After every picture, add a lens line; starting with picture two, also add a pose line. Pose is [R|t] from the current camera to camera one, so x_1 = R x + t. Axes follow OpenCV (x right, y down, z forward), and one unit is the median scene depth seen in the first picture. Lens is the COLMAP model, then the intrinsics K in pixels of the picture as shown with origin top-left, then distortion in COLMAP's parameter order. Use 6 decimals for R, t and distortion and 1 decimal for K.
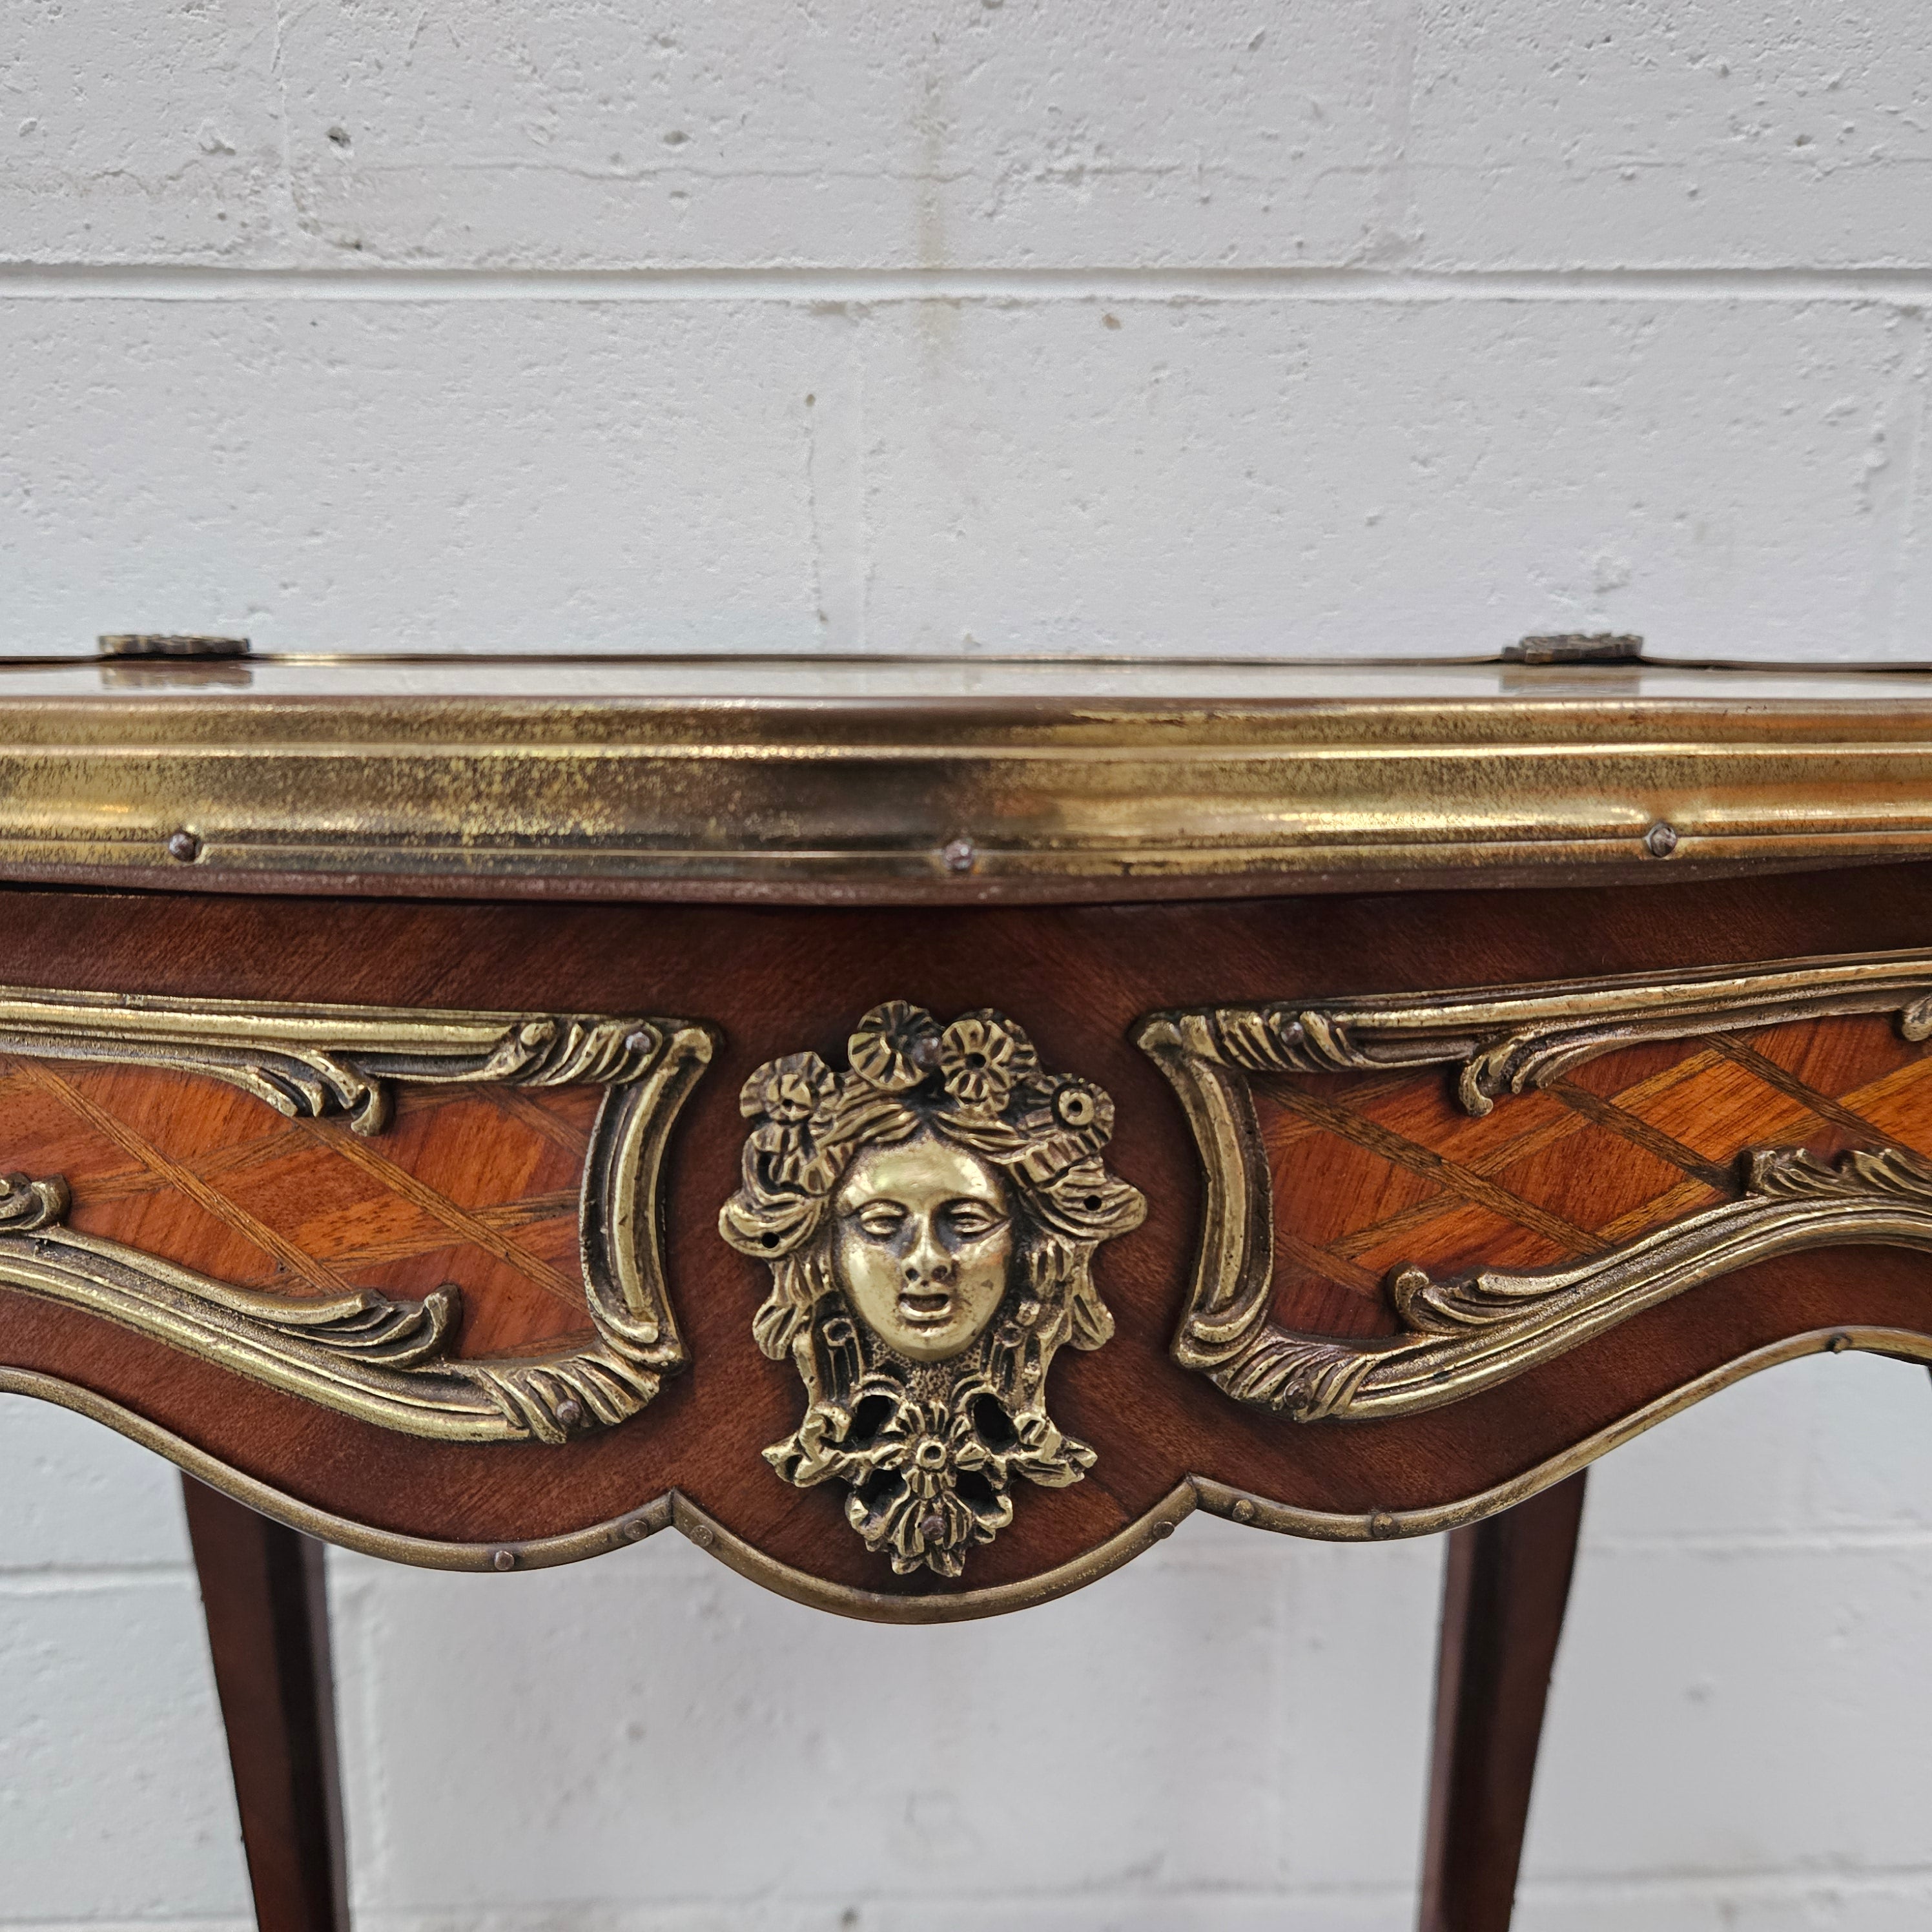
lens RADIAL K [[1758.3, 0, 966.0], [0, 1758.3, 966.0], [0, 0, 1]] dist [0.058214, -0.069216]
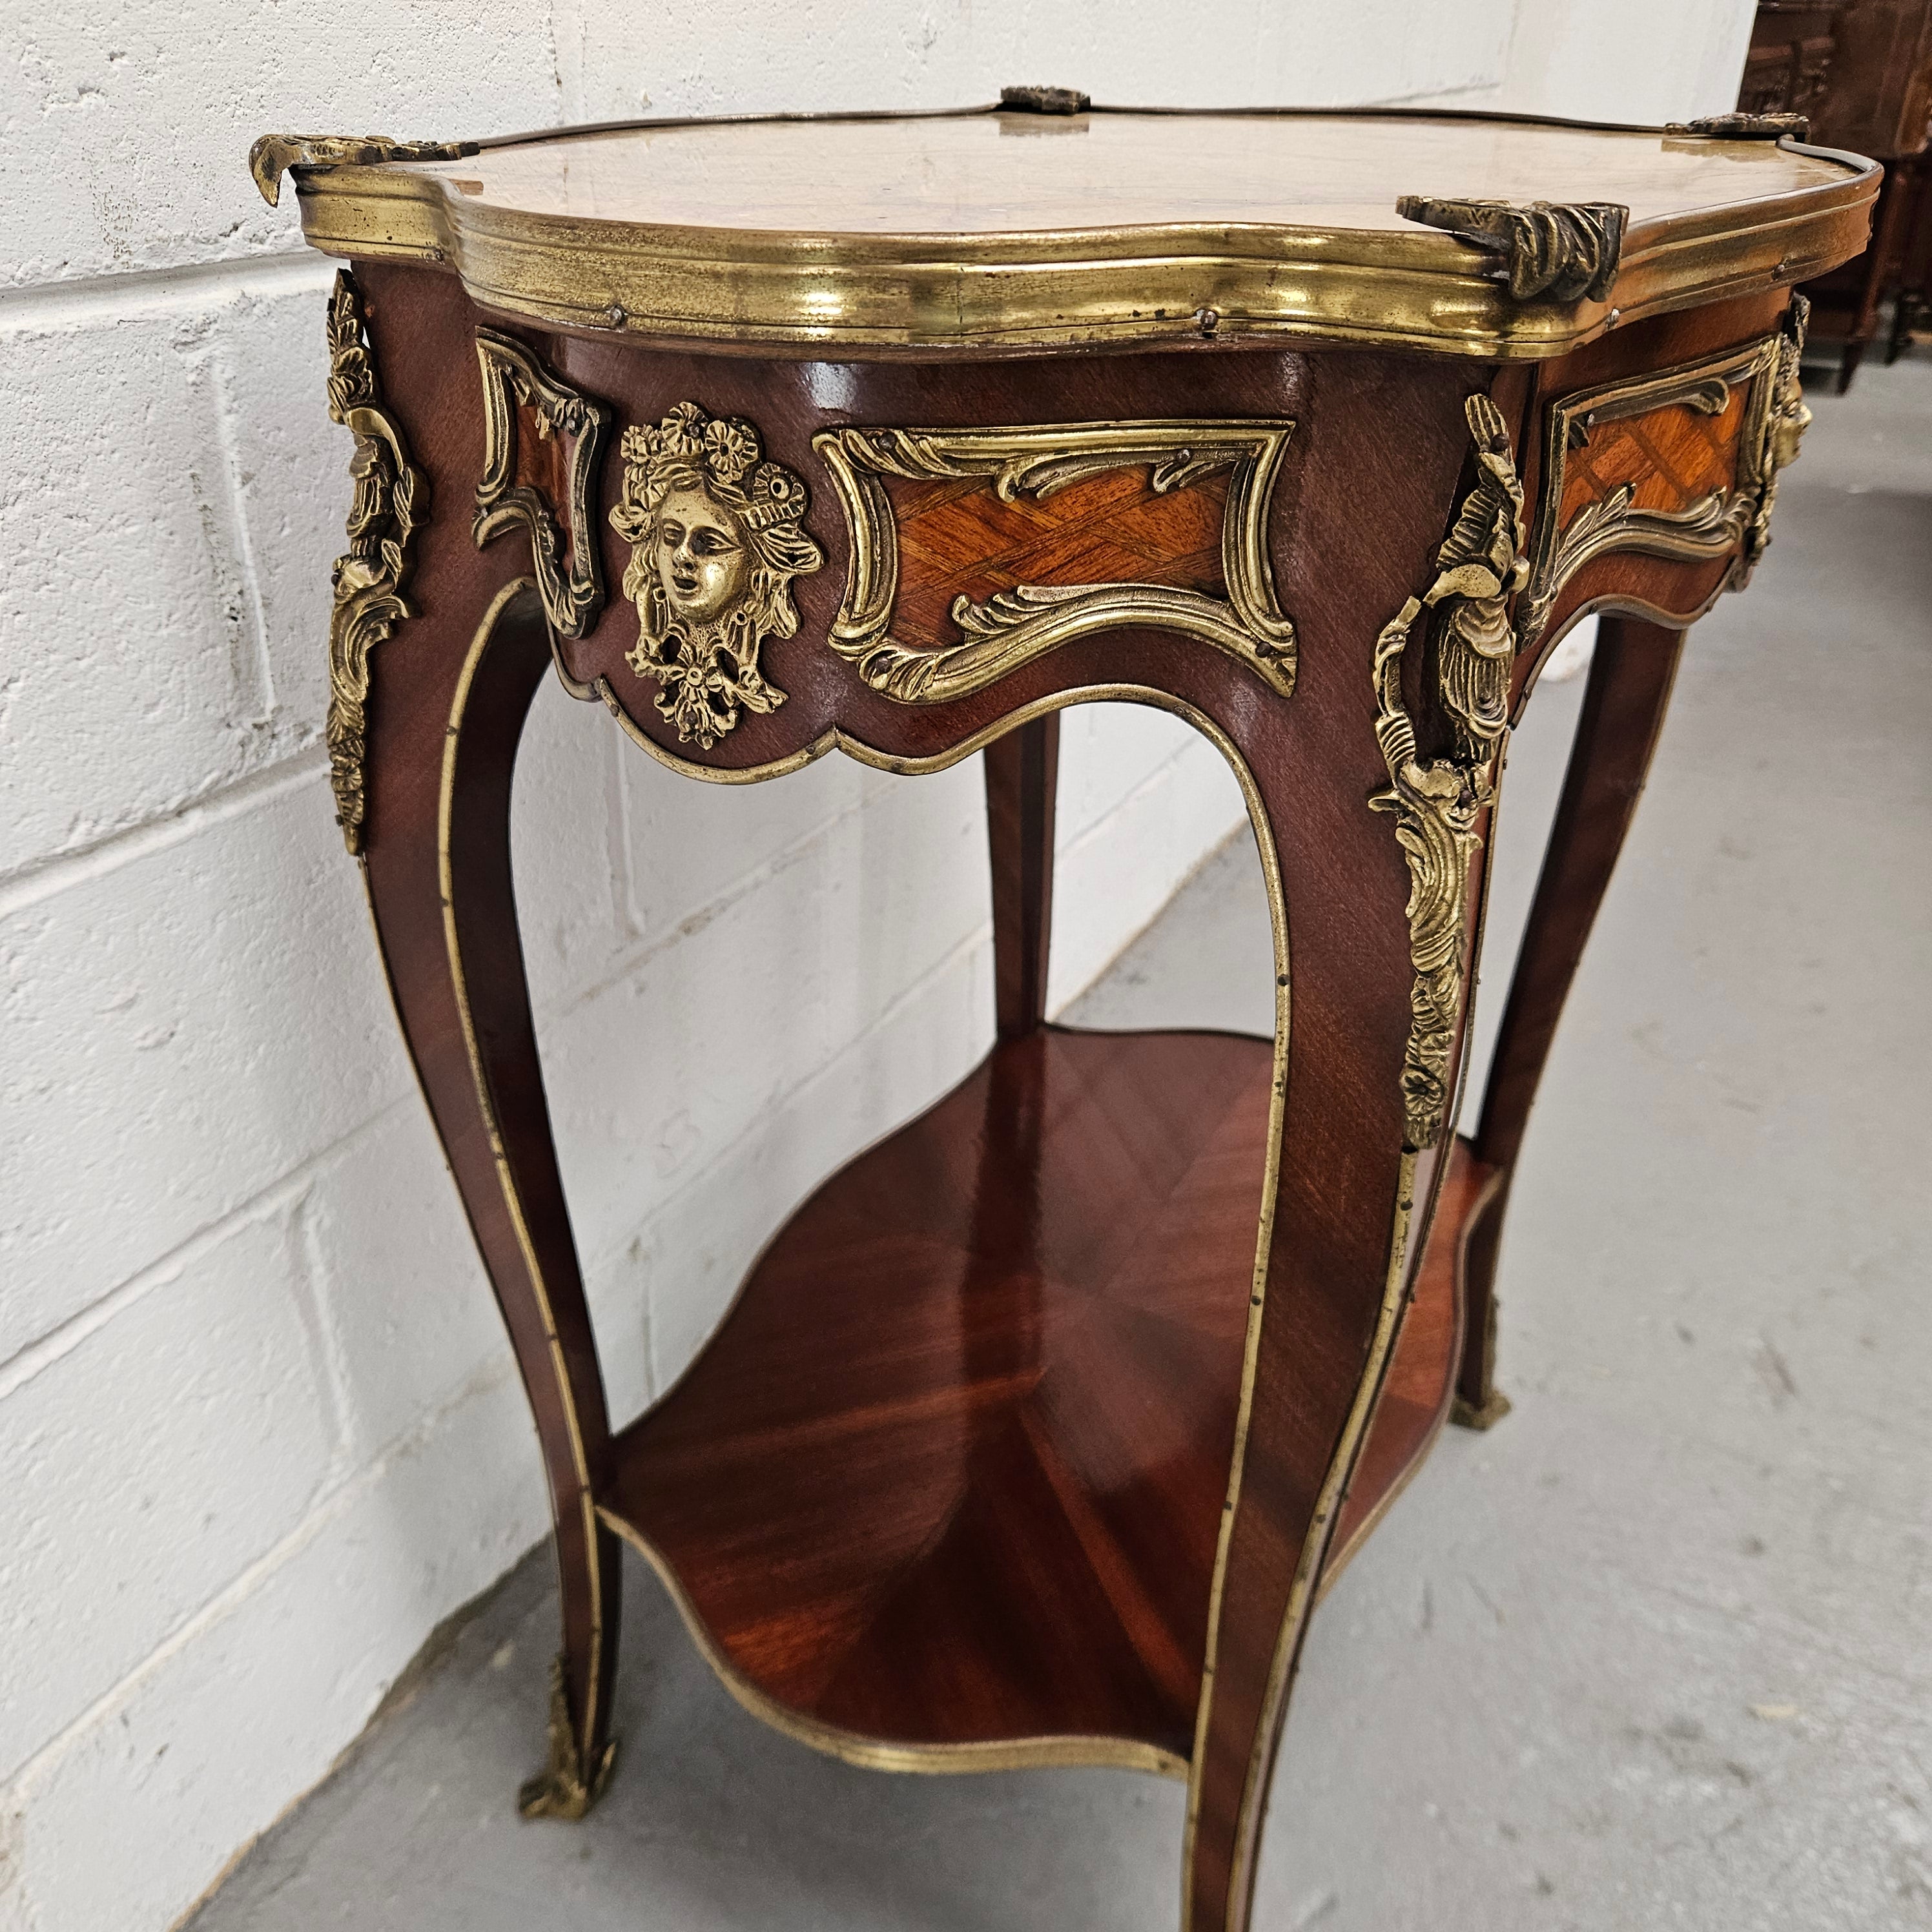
lens RADIAL K [[1753.3, 0, 959.2], [0, 1753.3, 955.9], [0, 0, 1]] dist [0.048687, -0.051106]
pose [[0.503134, -0.403824, 0.764057, -2.606734], [0.149498, 0.911452, 0.383282, -0.256484], [-0.851180, -0.078617, 0.518953, 0.627149]]
